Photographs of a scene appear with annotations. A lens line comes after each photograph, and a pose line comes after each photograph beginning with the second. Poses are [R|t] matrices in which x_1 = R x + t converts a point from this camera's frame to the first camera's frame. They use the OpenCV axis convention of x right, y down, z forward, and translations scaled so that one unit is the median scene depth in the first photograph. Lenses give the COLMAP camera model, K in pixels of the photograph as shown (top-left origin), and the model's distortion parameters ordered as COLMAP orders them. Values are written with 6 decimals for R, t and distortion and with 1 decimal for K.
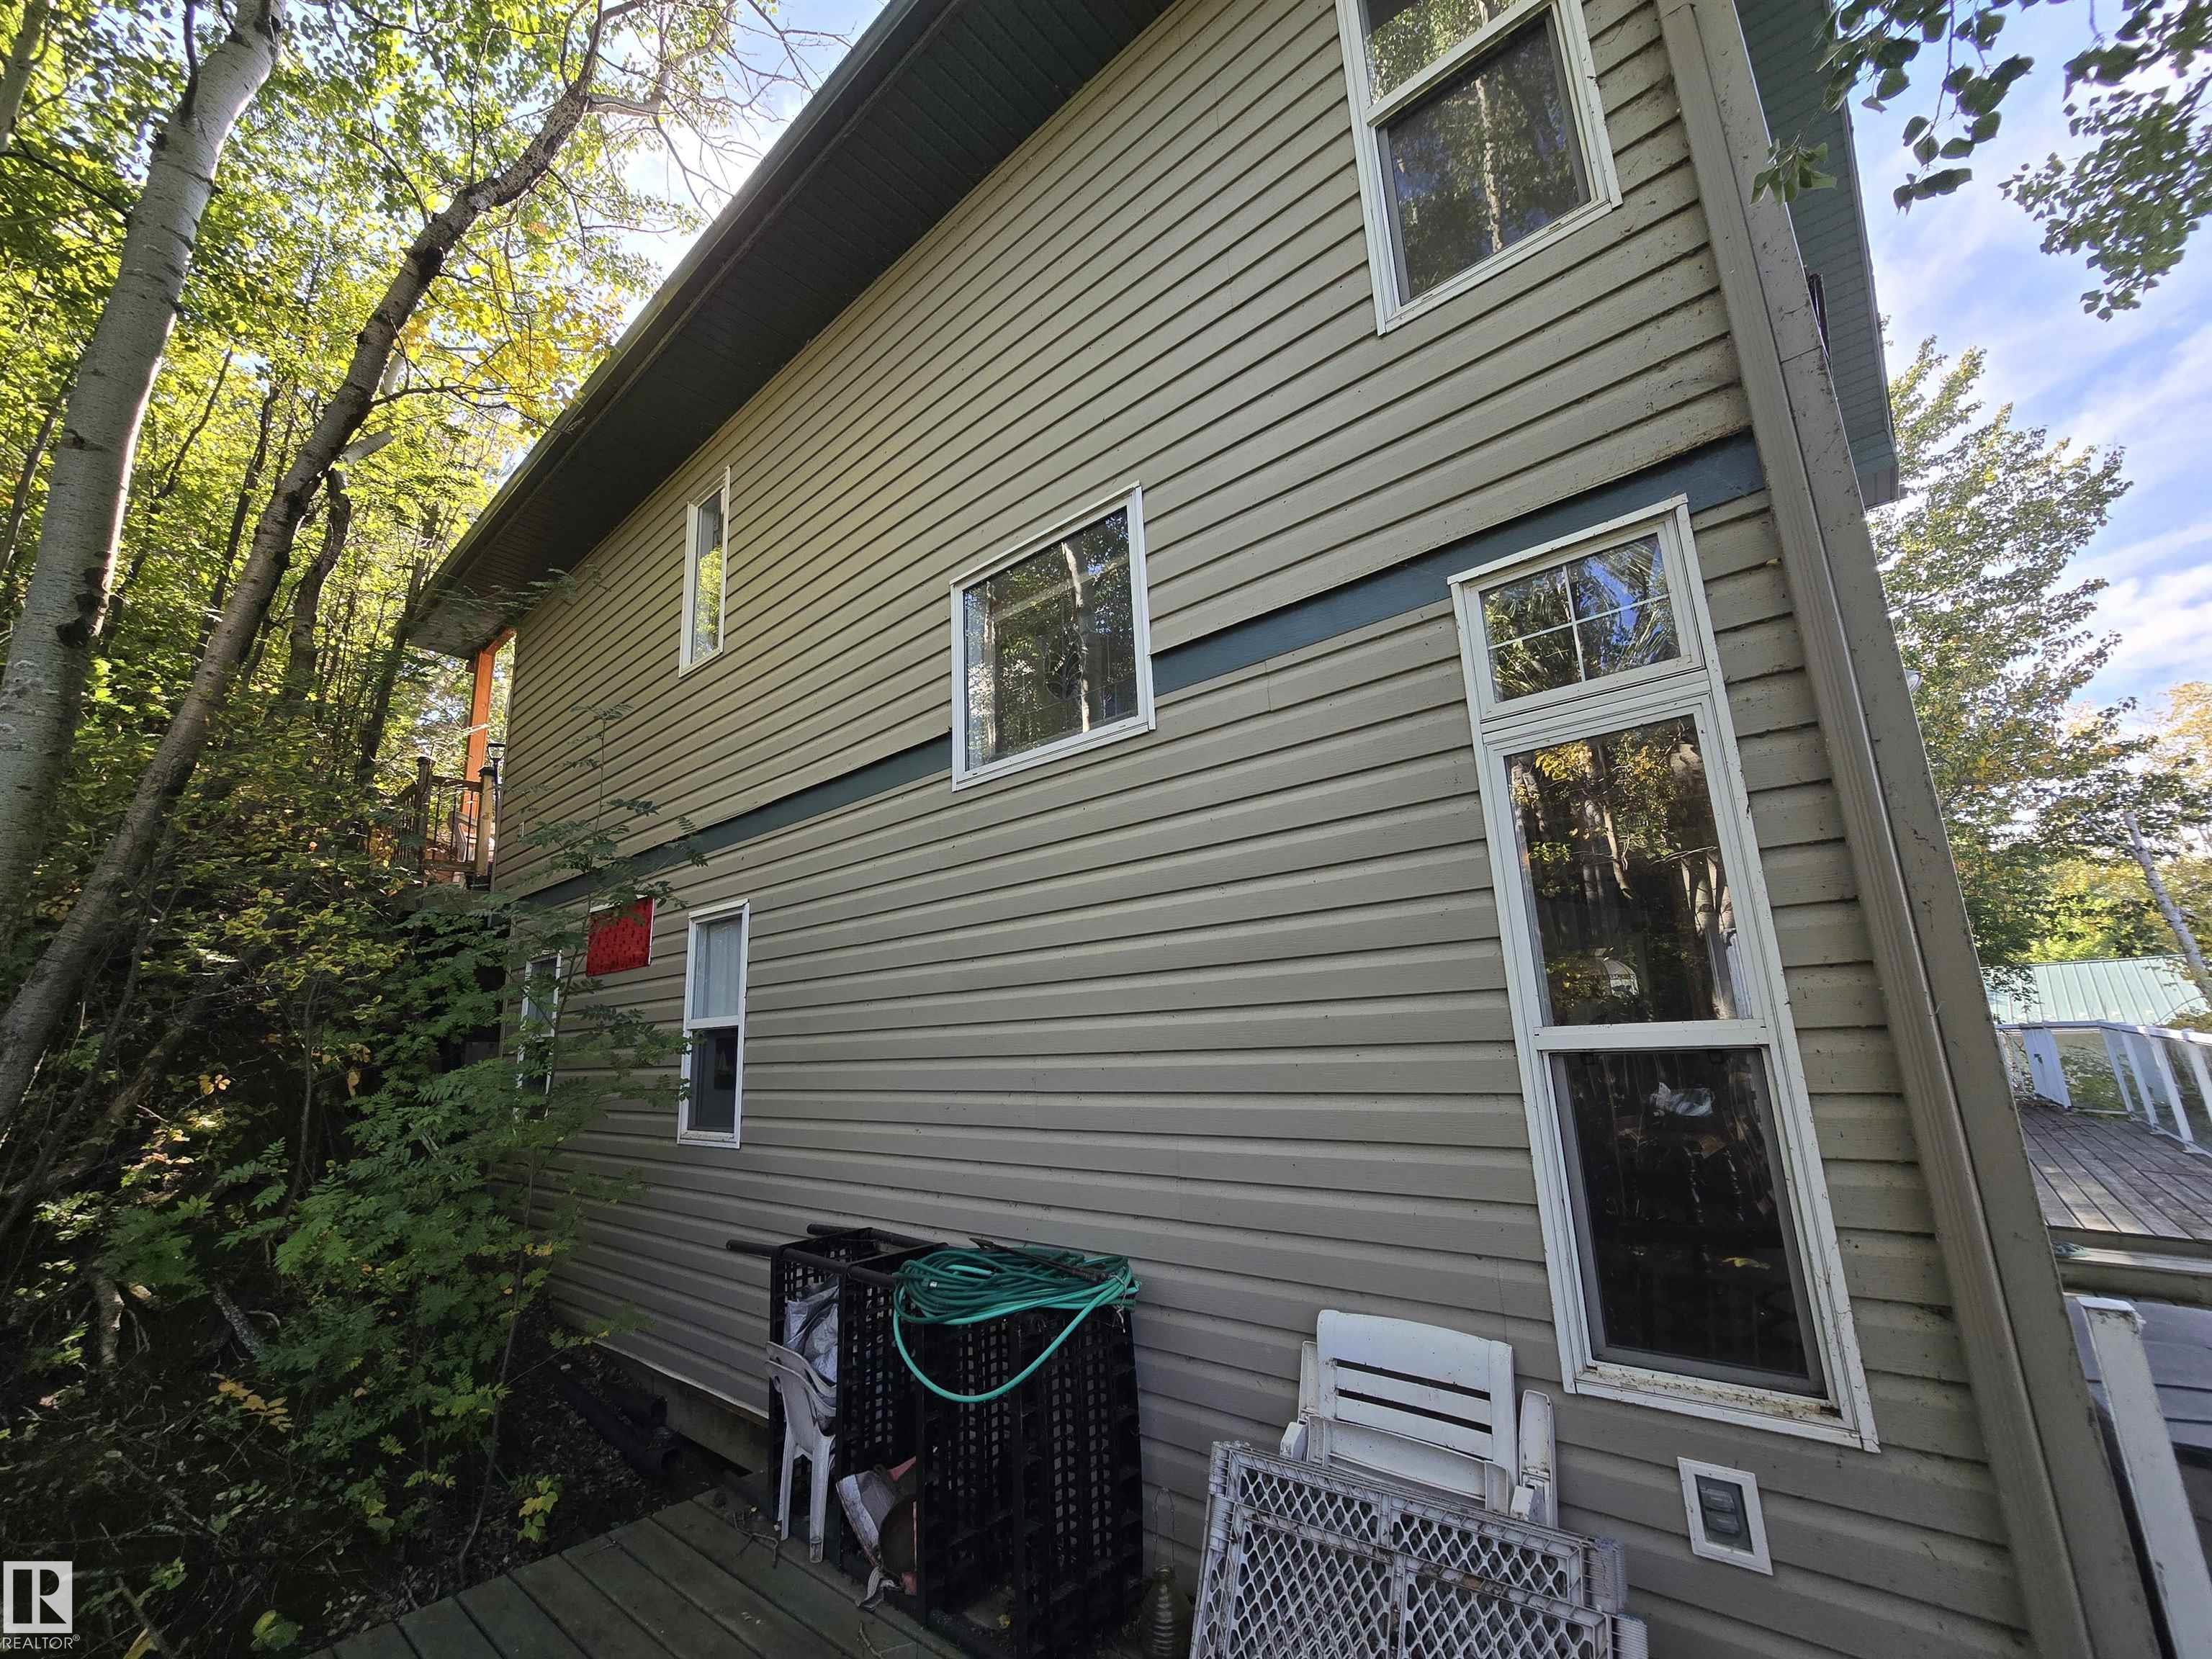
lens RADIAL K [[900.9, 0, 1097.6], [0, 900.9, 836.3], [0, 0, 1]] dist [-0.001492, 0.000016]
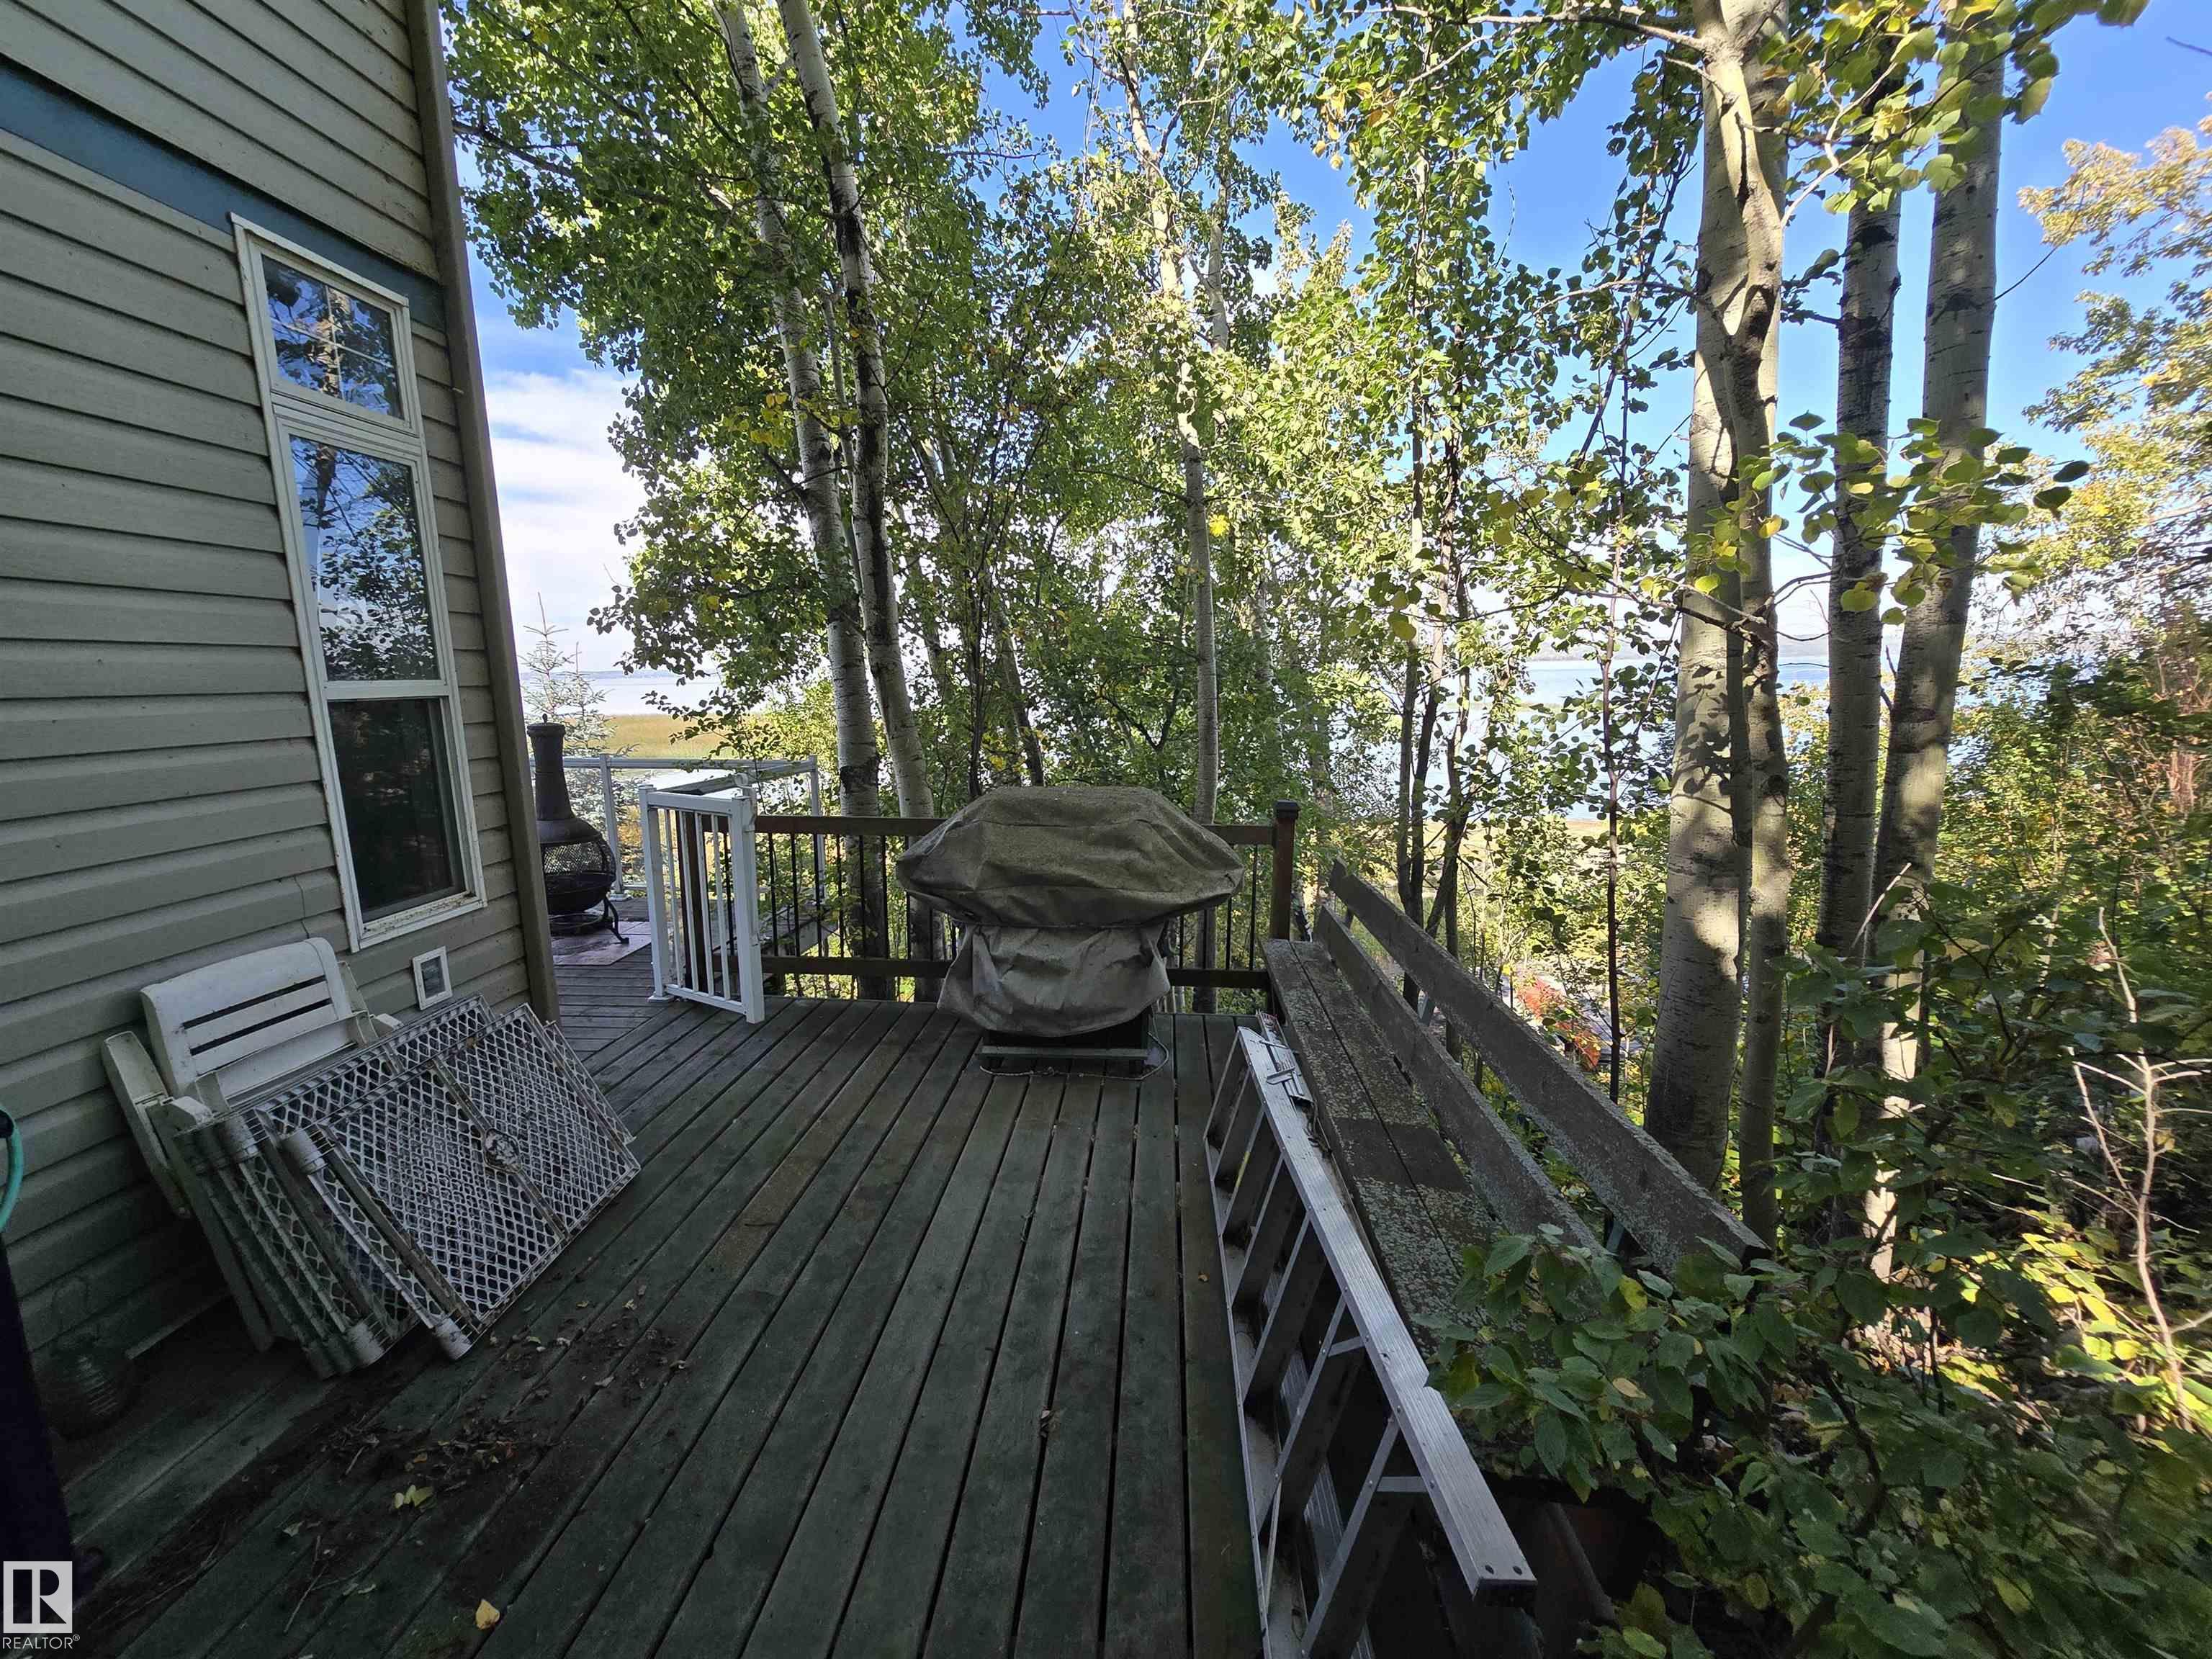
lens RADIAL K [[900.9, 0, 1109.4], [0, 900.9, 820.0], [0, 0, 1]] dist [-0.001492, 0.000016]
pose [[-0.601466, -0.079490, 0.794934, -1.204462], [-0.137892, 0.990433, -0.005293, 0.277885], [-0.786908, -0.112799, -0.606673, 0.958155]]
